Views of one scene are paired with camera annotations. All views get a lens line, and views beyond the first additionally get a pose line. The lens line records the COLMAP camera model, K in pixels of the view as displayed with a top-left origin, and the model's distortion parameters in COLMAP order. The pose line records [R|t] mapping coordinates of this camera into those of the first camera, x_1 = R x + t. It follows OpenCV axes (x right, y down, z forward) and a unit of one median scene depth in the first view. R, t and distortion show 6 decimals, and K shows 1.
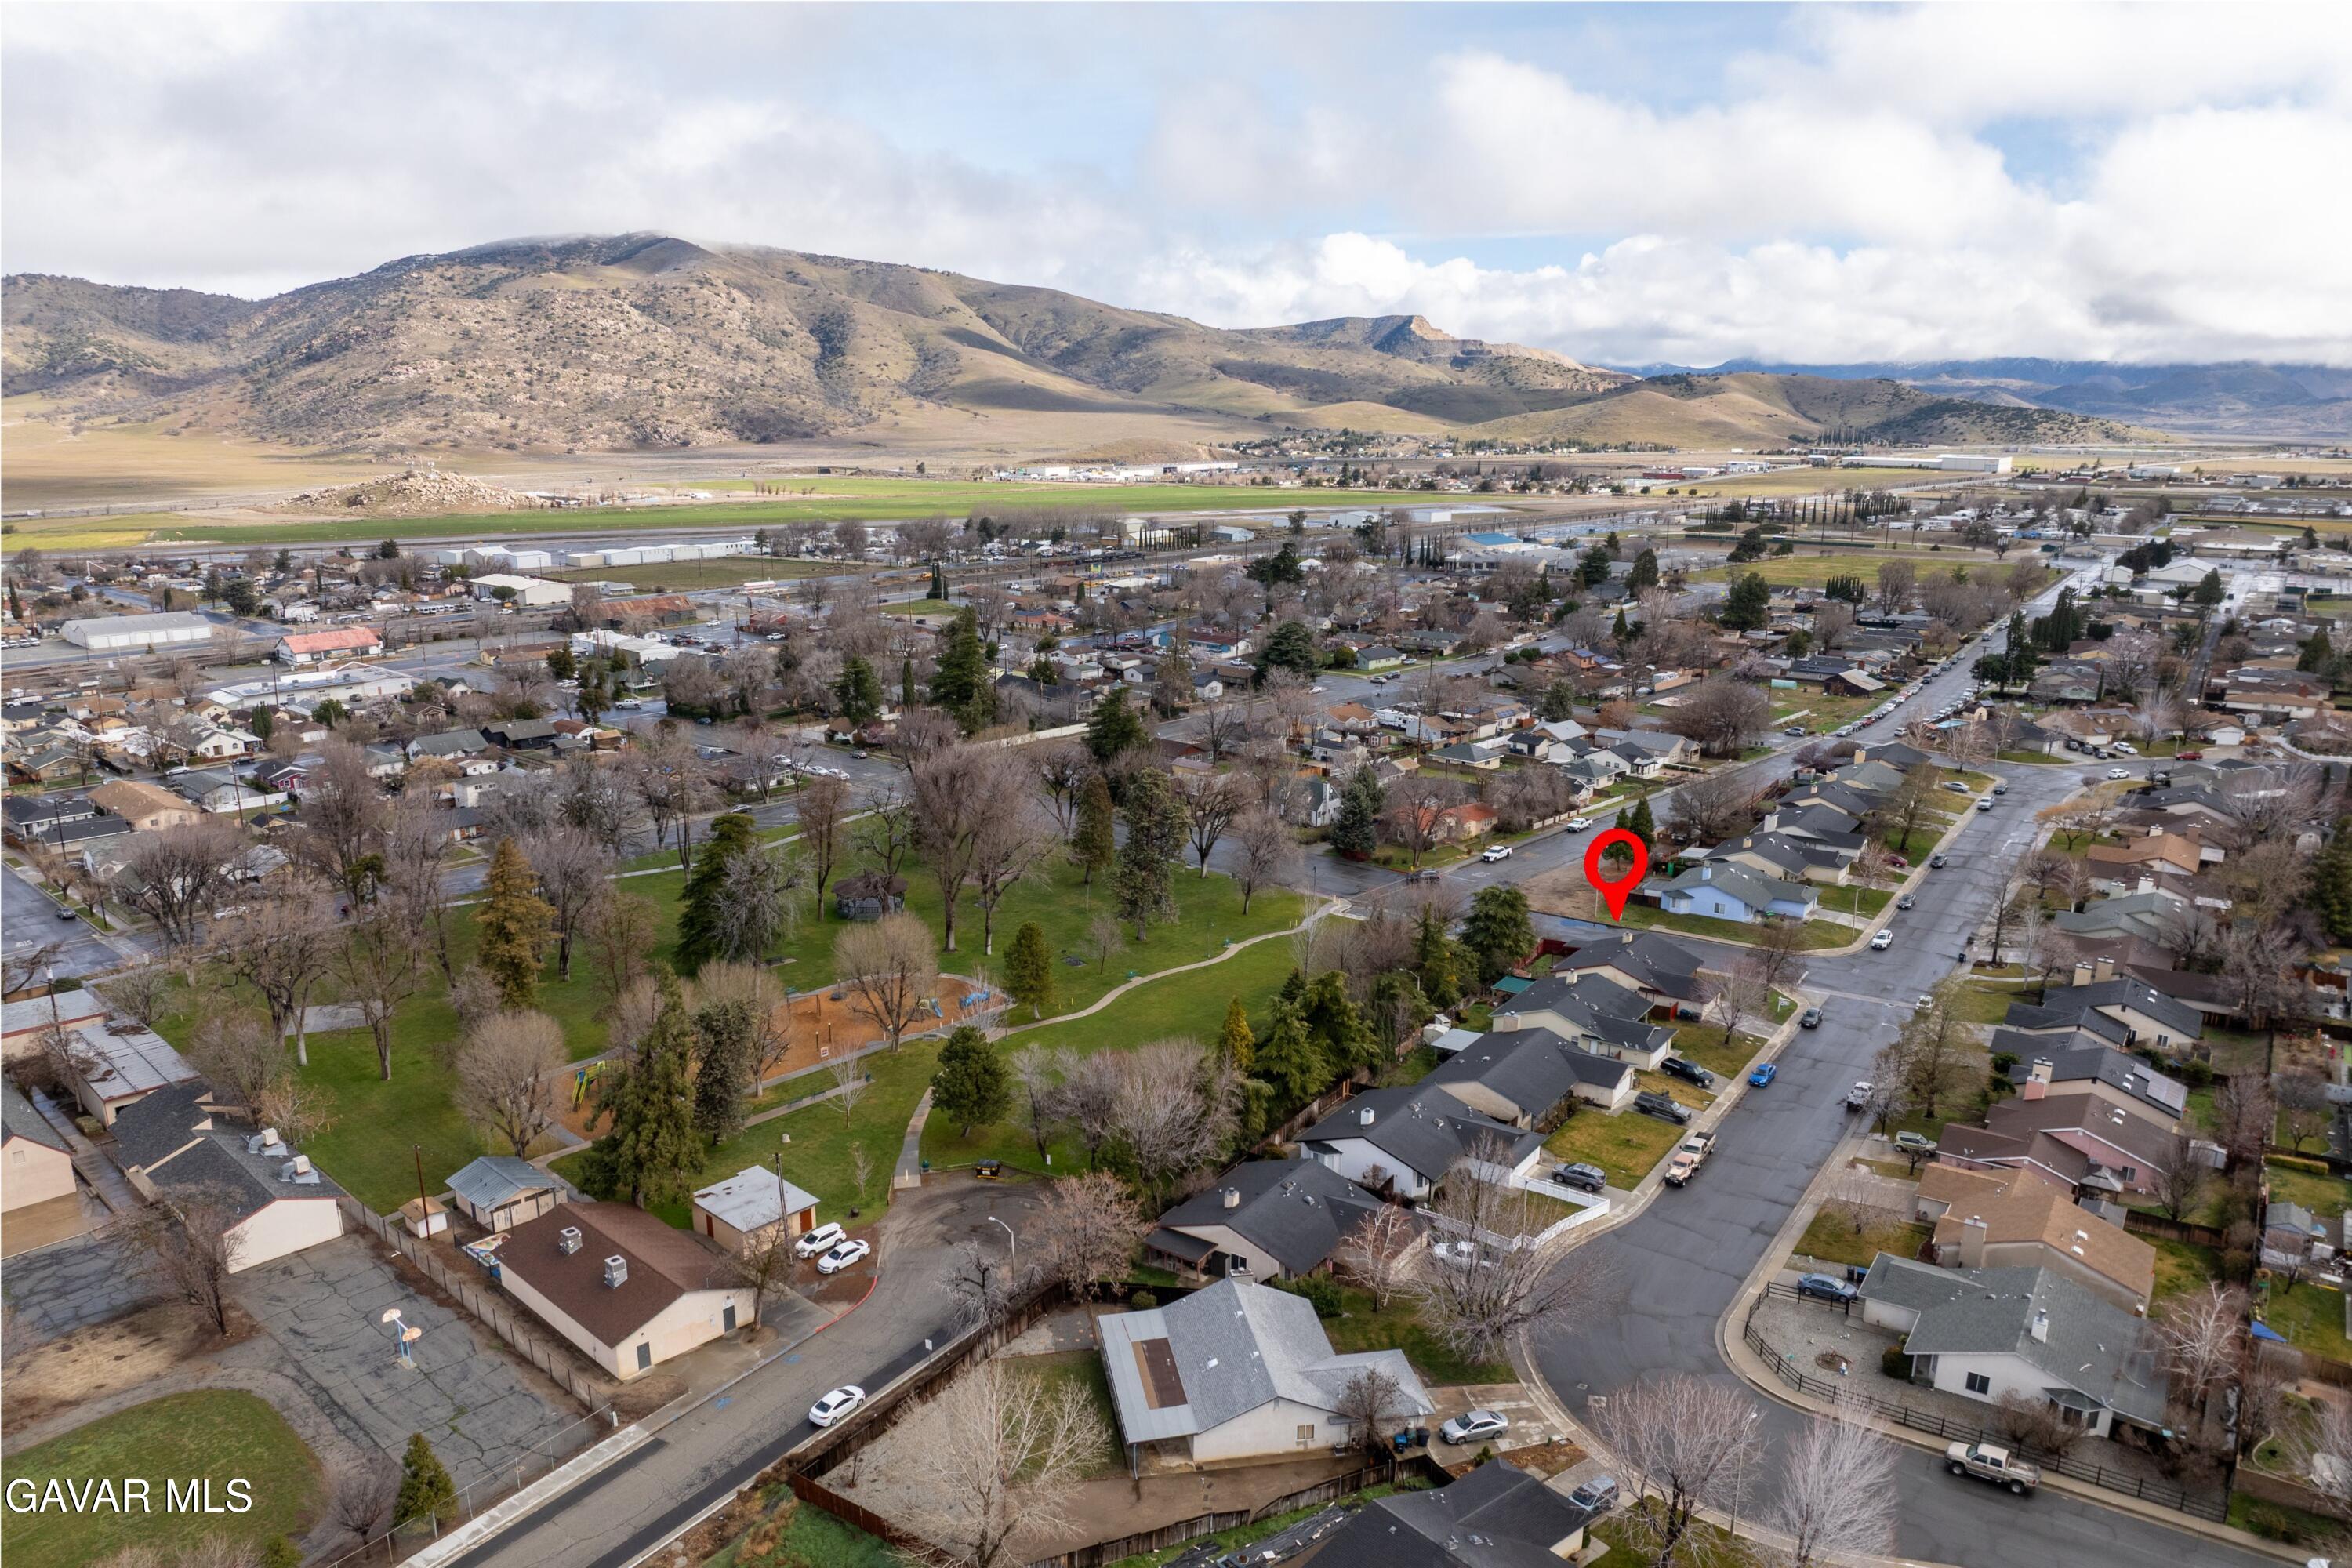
lens RADIAL K [[1659.7, 0, 1176.0], [0, 1659.7, 784.0], [0, 0, 1]] dist [-0.033280, 0.000930]
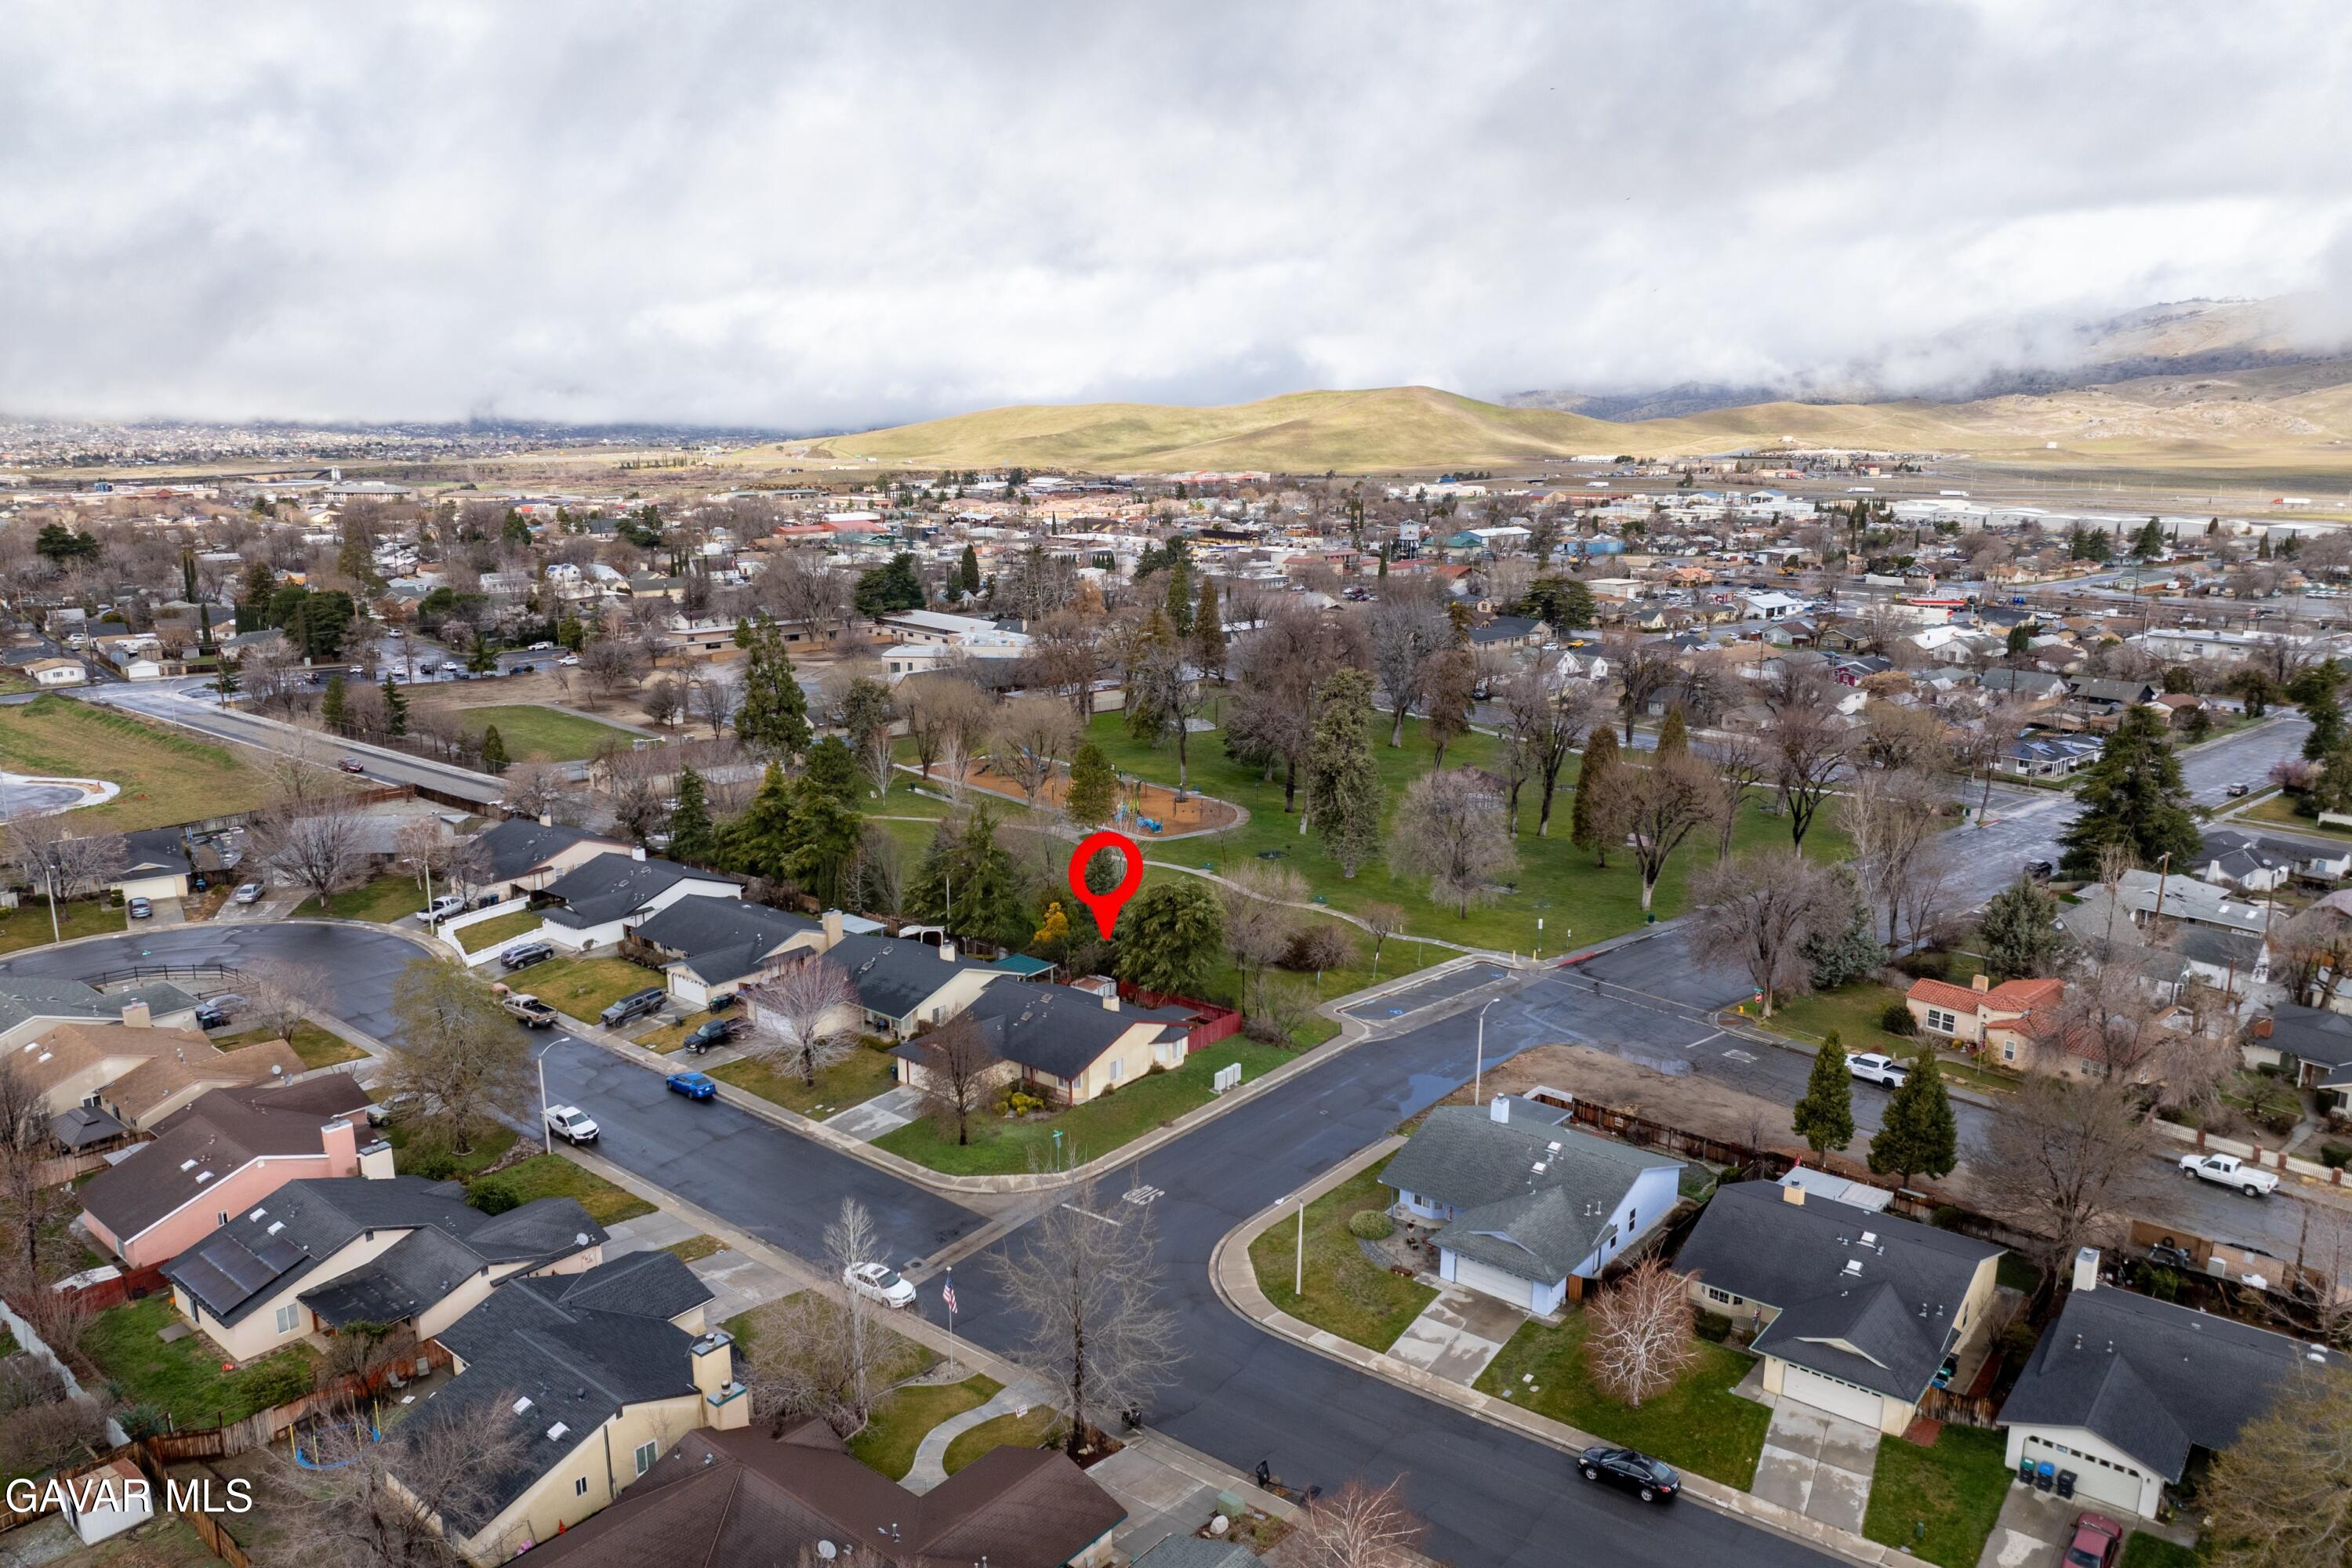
lens RADIAL K [[1664.7, 0, 1181.8], [0, 1664.7, 726.6], [0, 0, 1]] dist [-0.033851, -0.007471]
pose [[-0.080412, 0.185064, -0.979431, 0.498539], [-0.223812, 0.954170, 0.198666, -0.078833], [0.971309, 0.235184, -0.035307, 0.590548]]
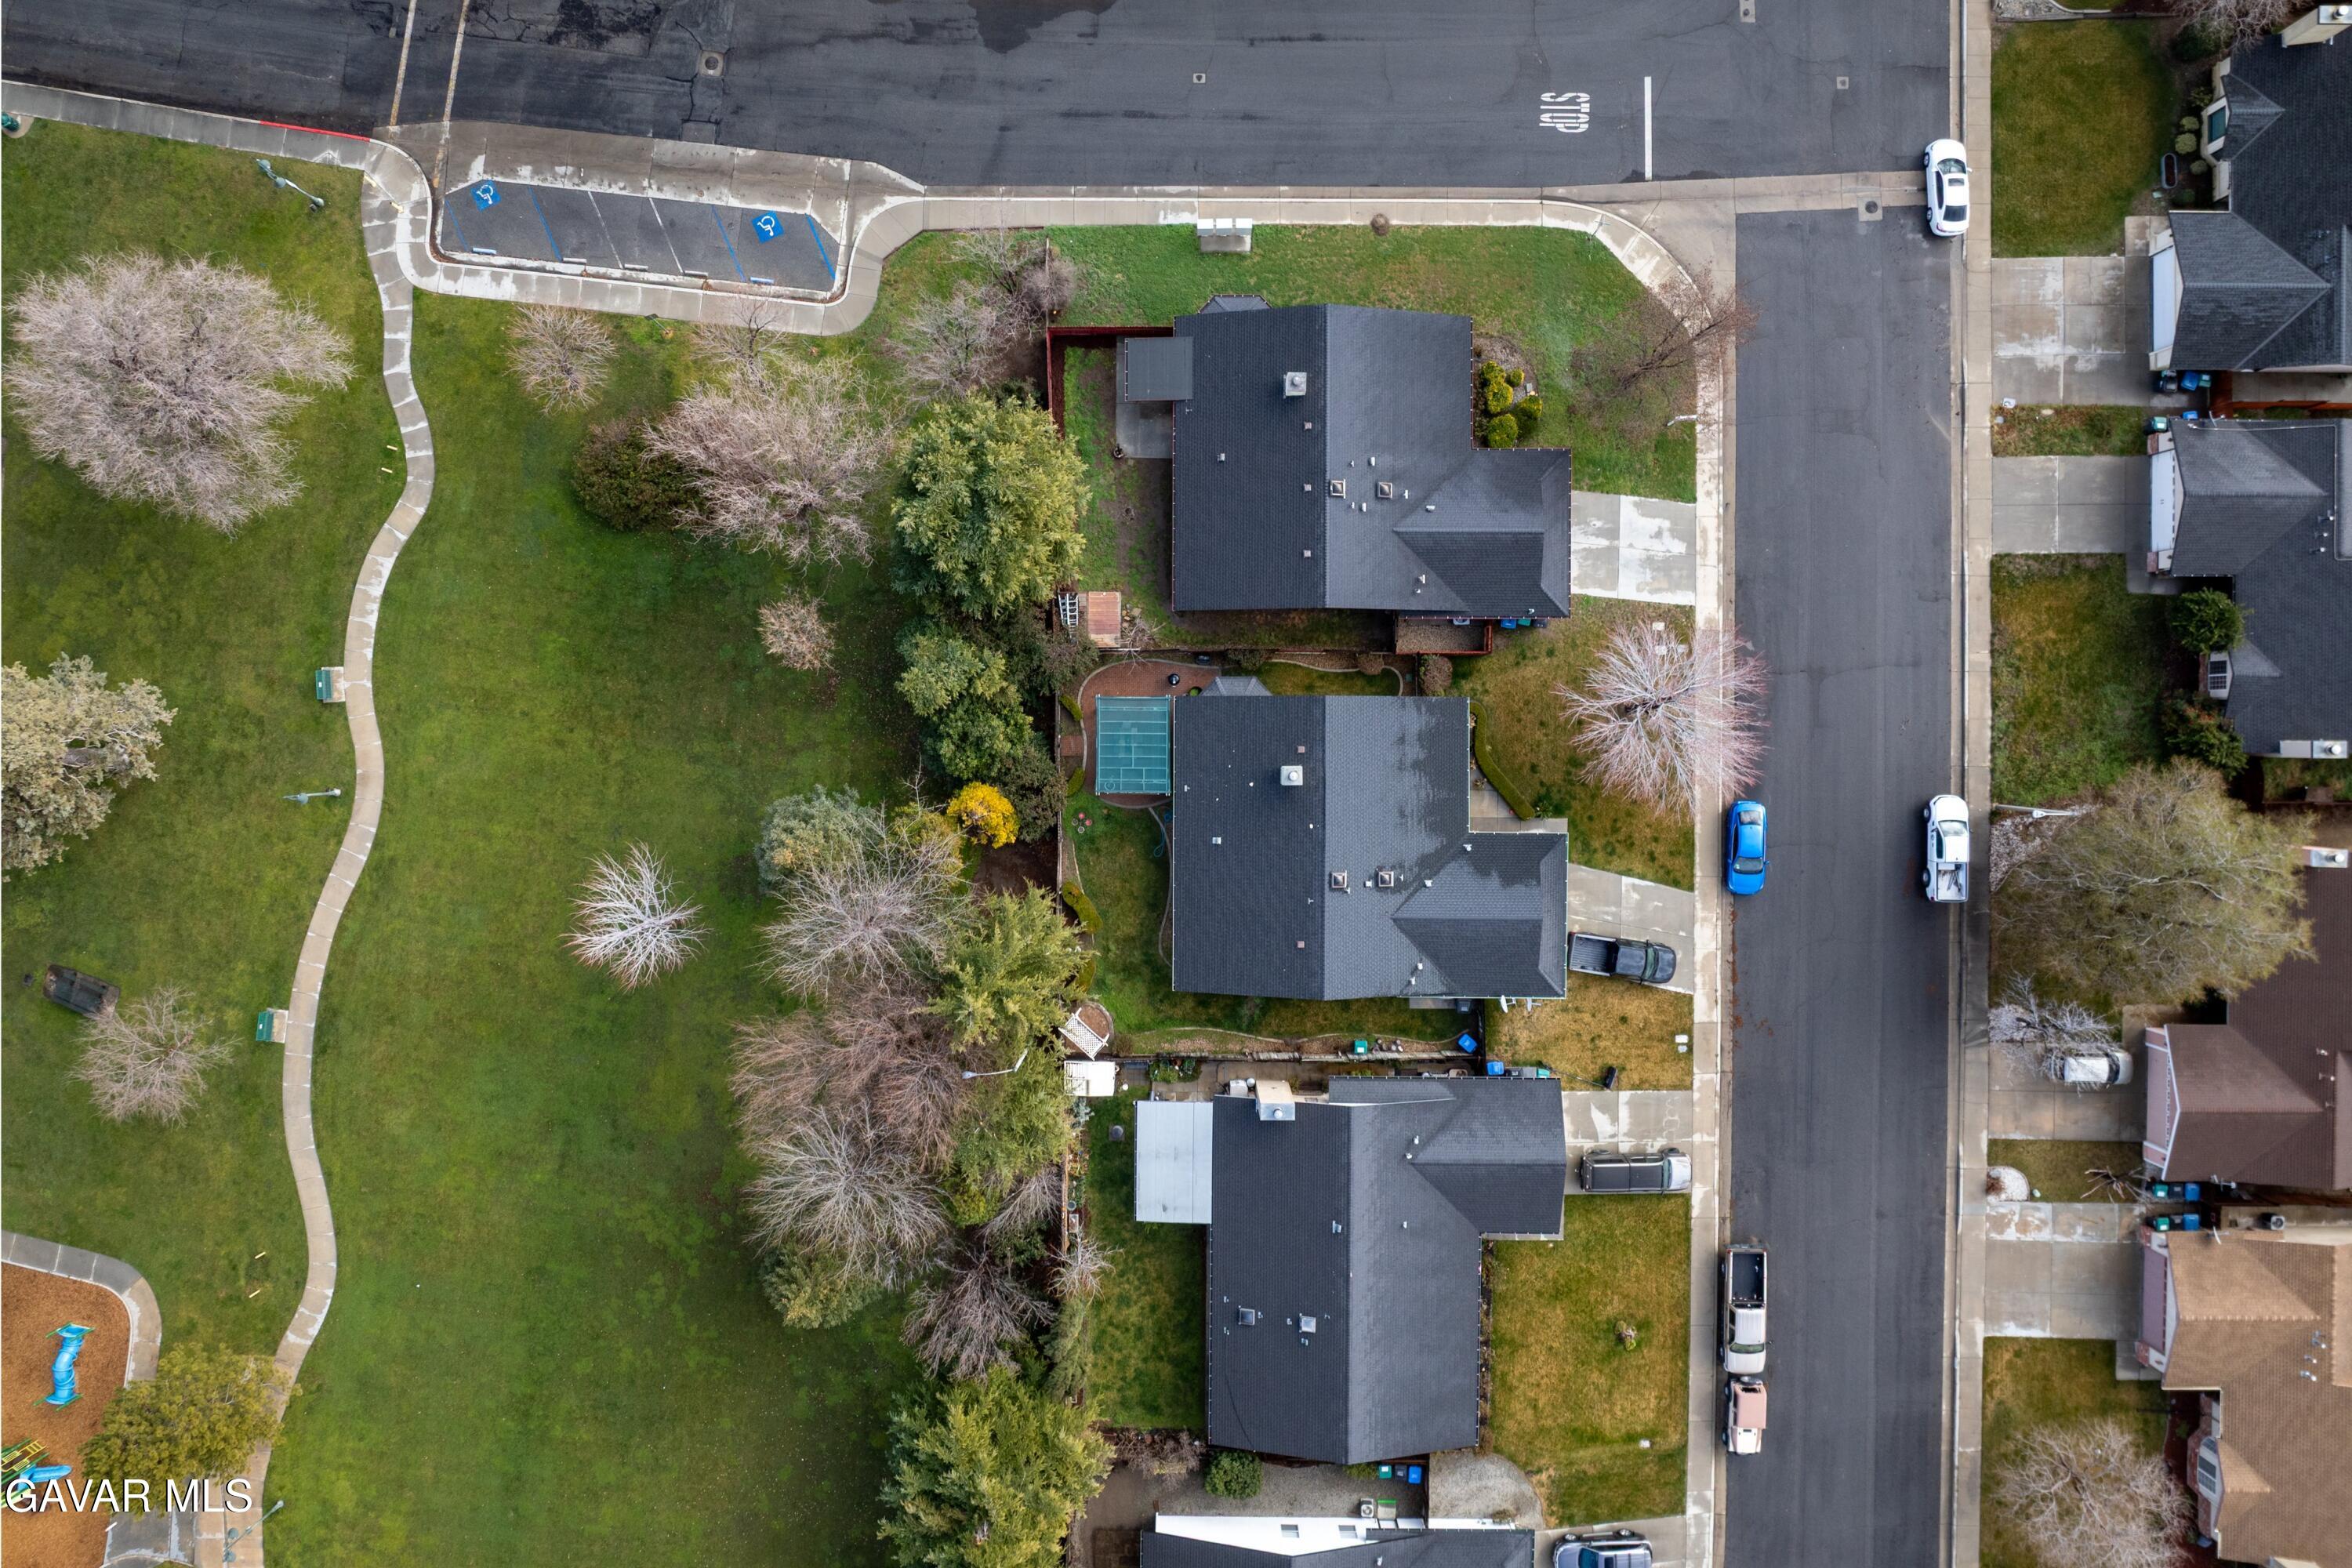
lens RADIAL K [[1664.7, 0, 1181.8], [0, 1664.7, 726.6], [0, 0, 1]] dist [-0.033851, -0.007471]
pose [[0.829480, -0.557987, -0.024788, 0.125092], [0.147059, 0.175367, 0.973458, -0.155090], [-0.538829, -0.811109, 0.227520, 0.498000]]
